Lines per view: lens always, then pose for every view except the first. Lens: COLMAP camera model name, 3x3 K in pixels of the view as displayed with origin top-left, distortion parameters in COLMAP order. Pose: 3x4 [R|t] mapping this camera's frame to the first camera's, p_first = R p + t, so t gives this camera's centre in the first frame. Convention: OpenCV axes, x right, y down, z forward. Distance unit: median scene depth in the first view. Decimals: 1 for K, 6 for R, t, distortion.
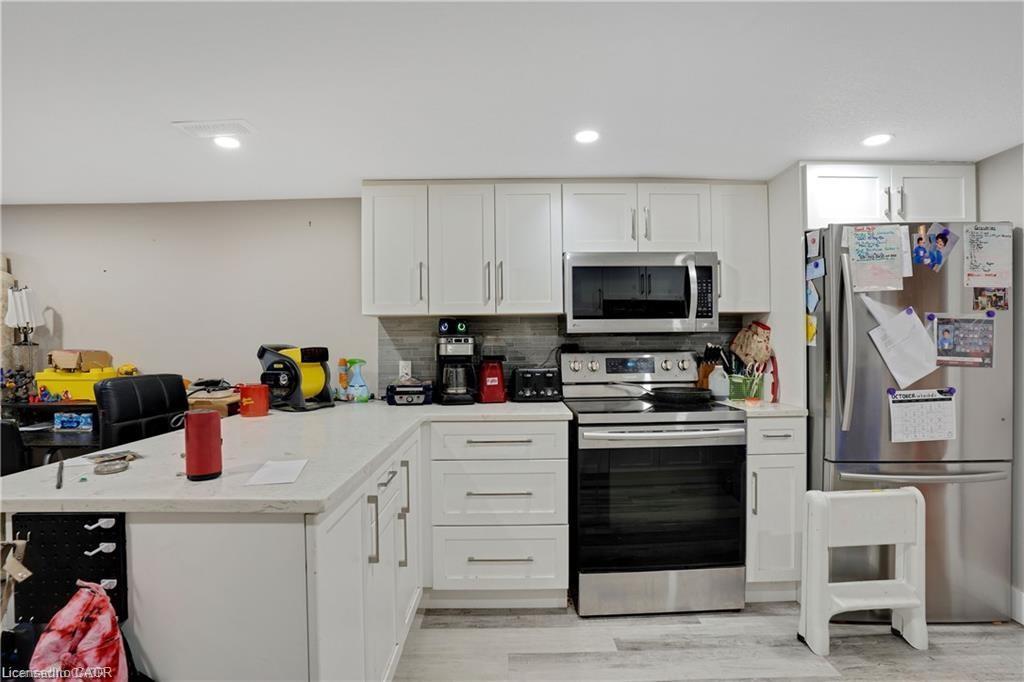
lens RADIAL K [[503.8, 0, 511.3], [0, 503.8, 338.3], [0, 0, 1]] dist [-0.080808, 0.038727]
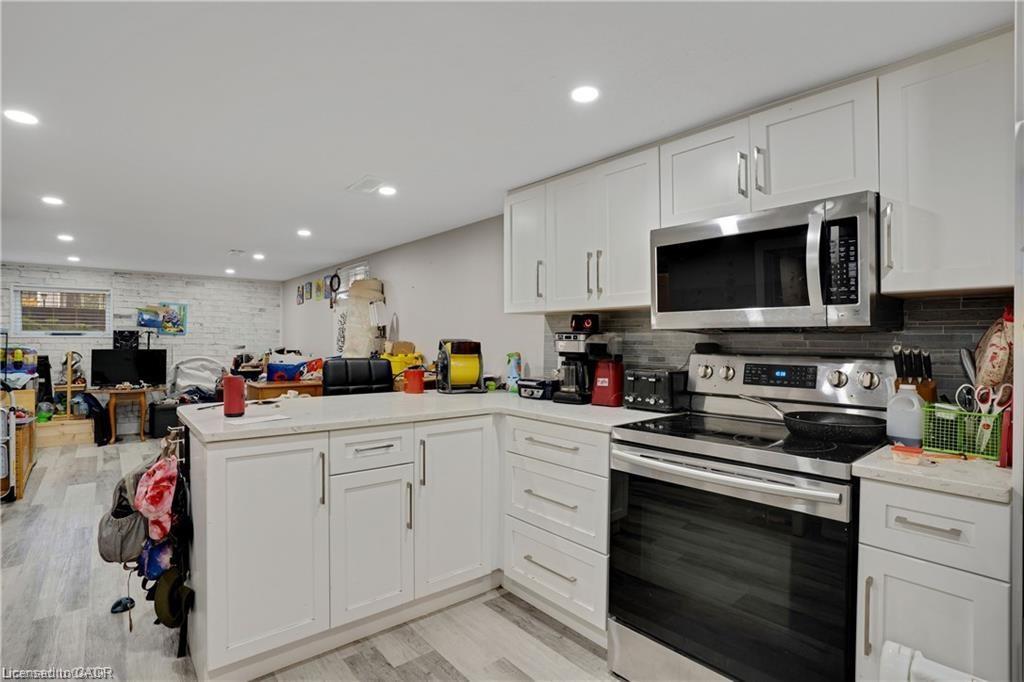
lens RADIAL K [[503.8, 0, 511.3], [0, 503.8, 338.3], [0, 0, 1]] dist [-0.080808, 0.038727]
pose [[0.634075, 0.010603, -0.773199, 0.578335], [-0.006188, 0.999944, 0.008637, -0.001178], [0.773246, -0.000692, 0.634105, 0.301919]]
